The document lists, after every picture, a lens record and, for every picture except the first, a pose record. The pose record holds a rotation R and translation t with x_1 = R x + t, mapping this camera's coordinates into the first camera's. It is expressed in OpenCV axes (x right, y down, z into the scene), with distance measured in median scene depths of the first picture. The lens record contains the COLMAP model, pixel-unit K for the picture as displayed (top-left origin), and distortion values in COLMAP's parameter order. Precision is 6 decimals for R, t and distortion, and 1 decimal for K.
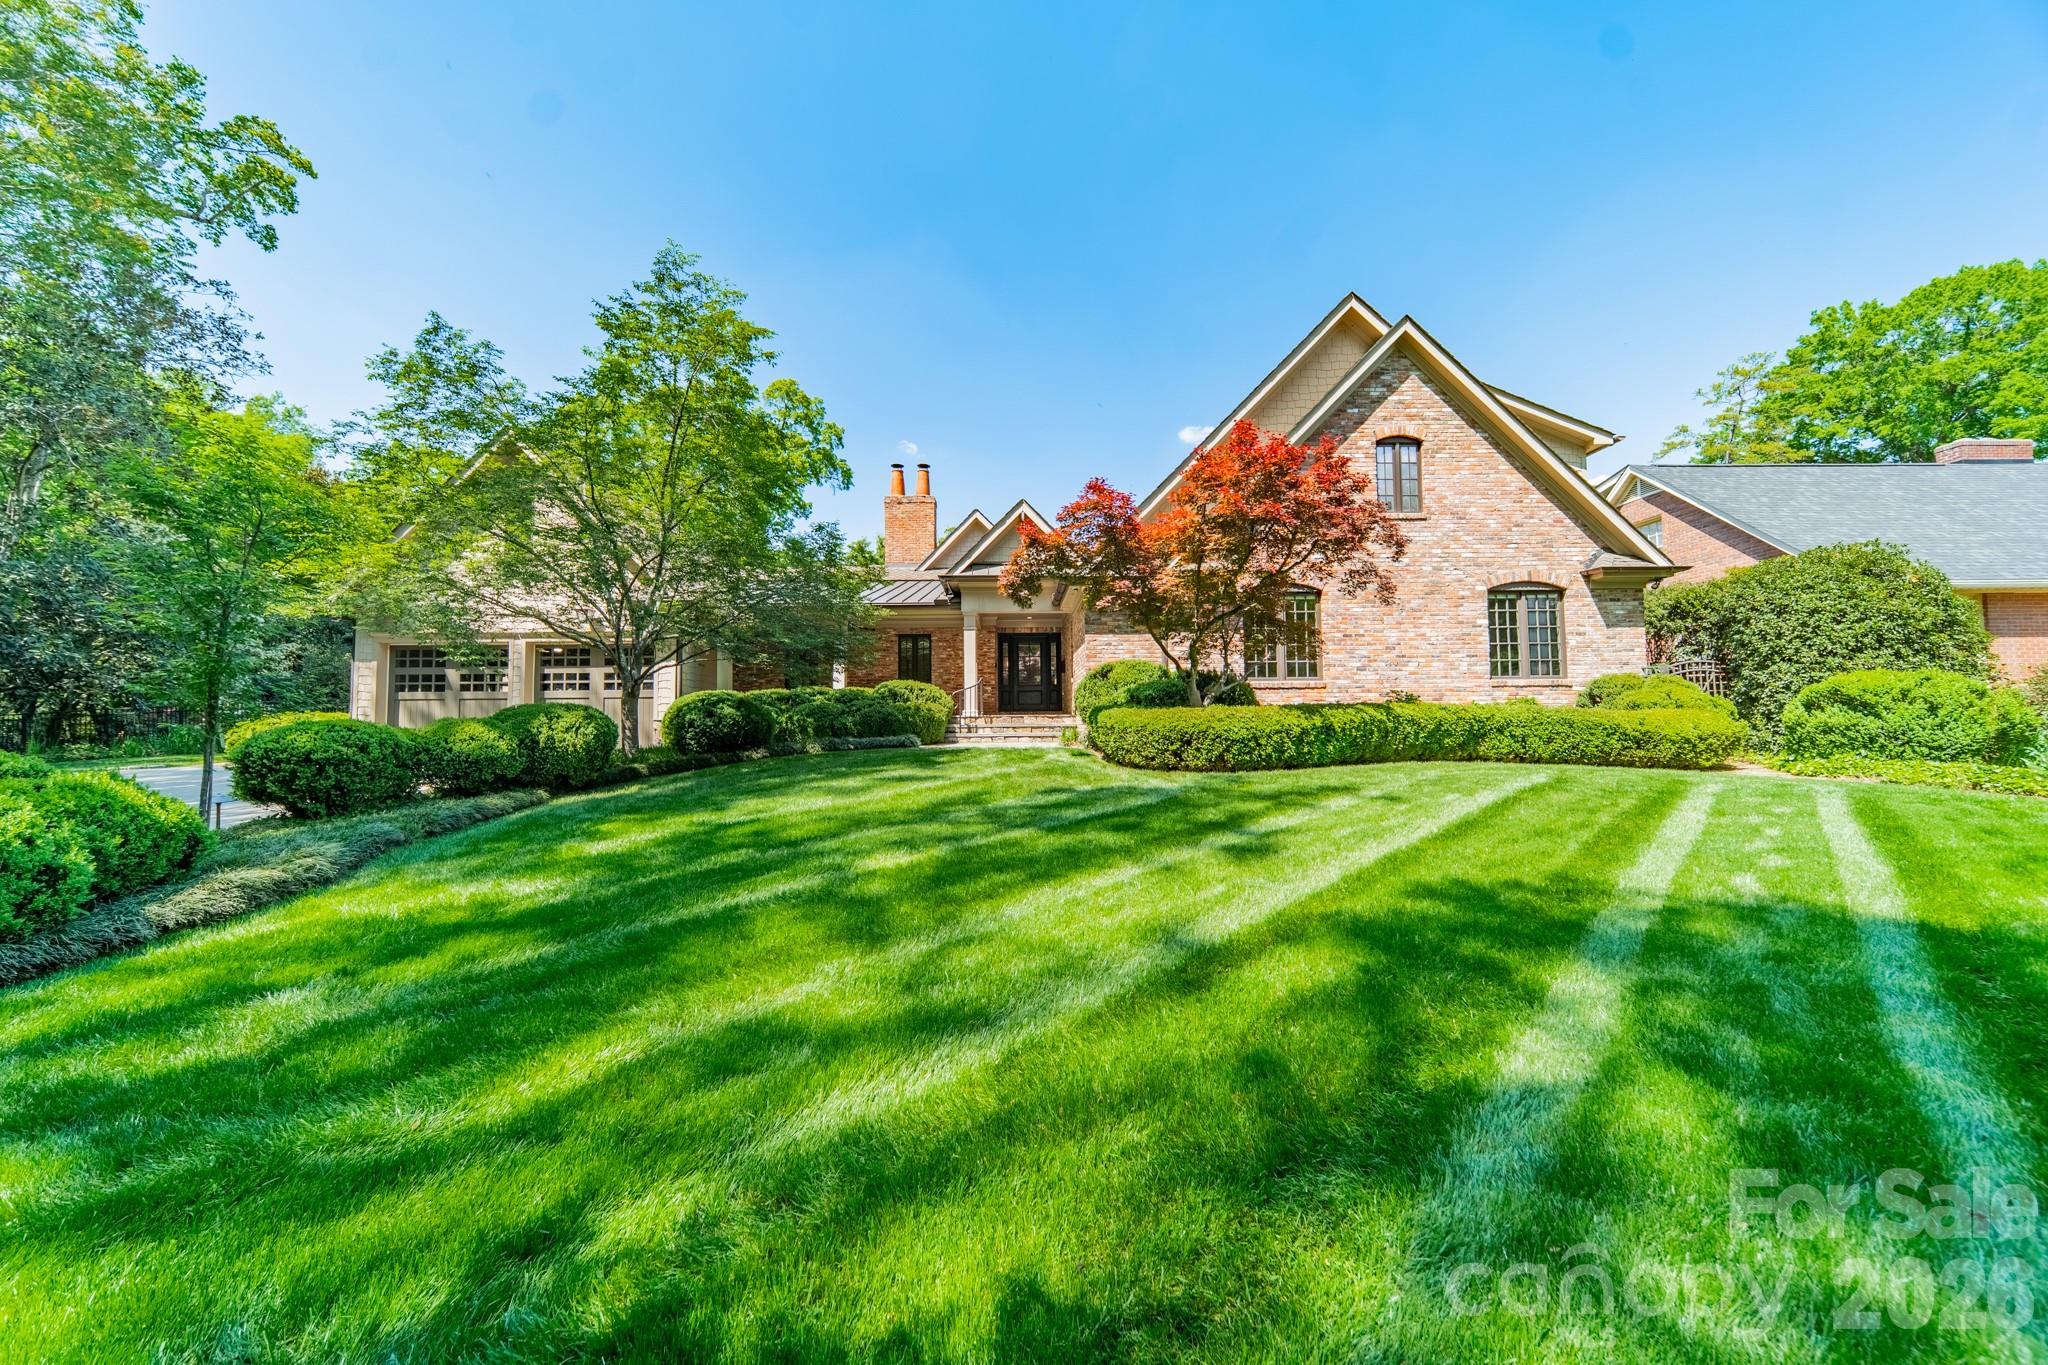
lens RADIAL K [[710.0, 0, 1024.0], [0, 710.0, 682.5], [0, 0, 1]] dist [0.000188, 0.000002]
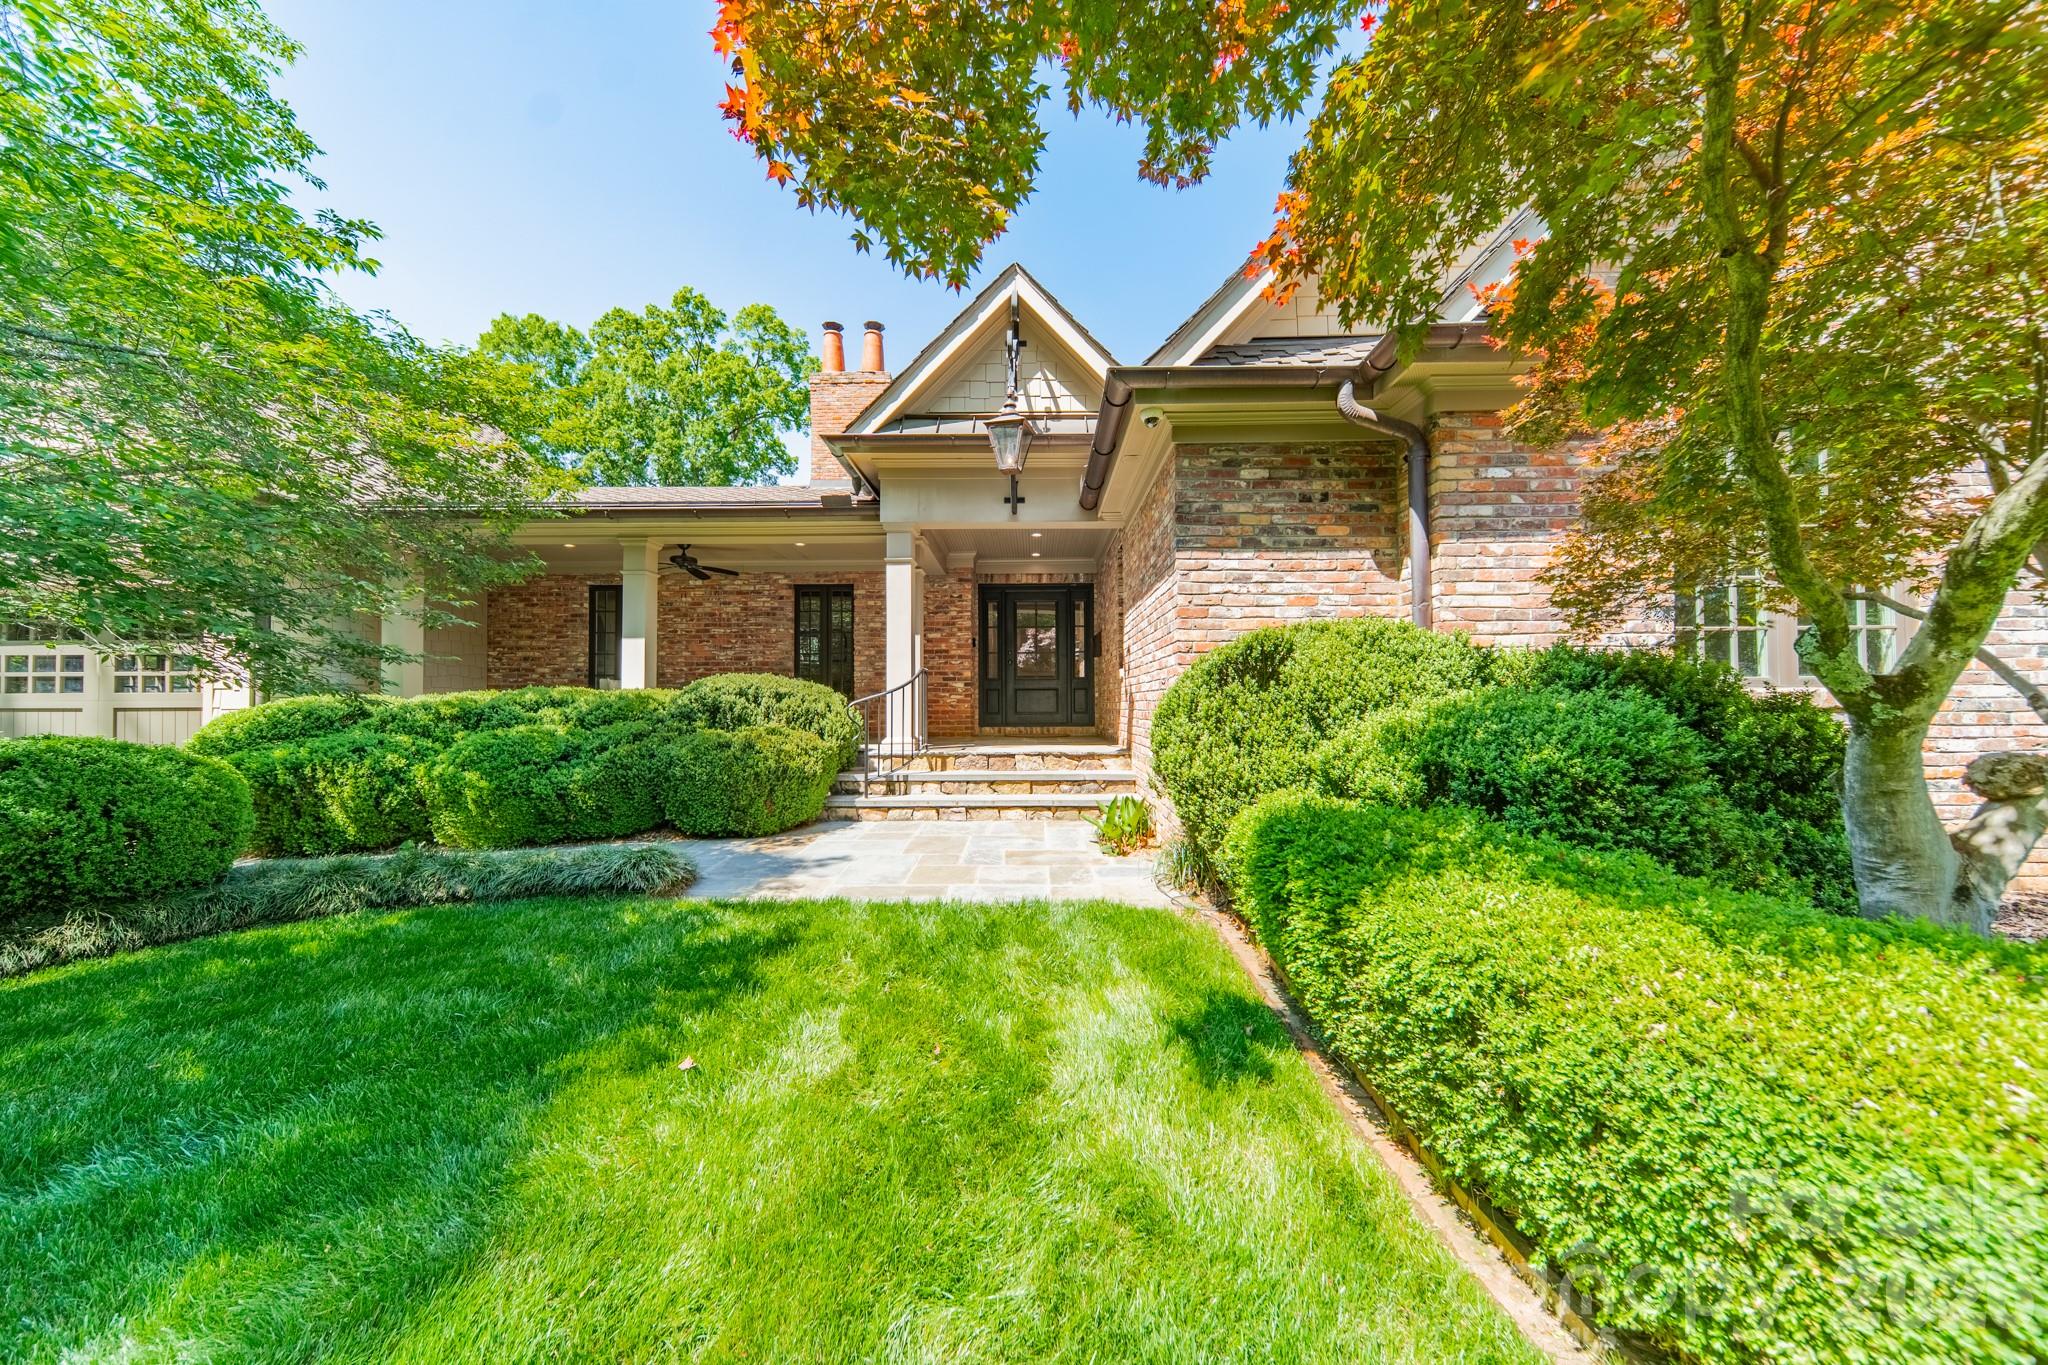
lens RADIAL K [[710.0, 0, 1024.0], [0, 710.0, 682.5], [0, 0, 1]] dist [0.000188, 0.000002]
pose [[0.999550, 0.004290, -0.029700, 0.018166], [-0.003484, 0.999626, 0.027142, -0.010124], [0.029806, -0.027027, 0.999190, 0.541336]]
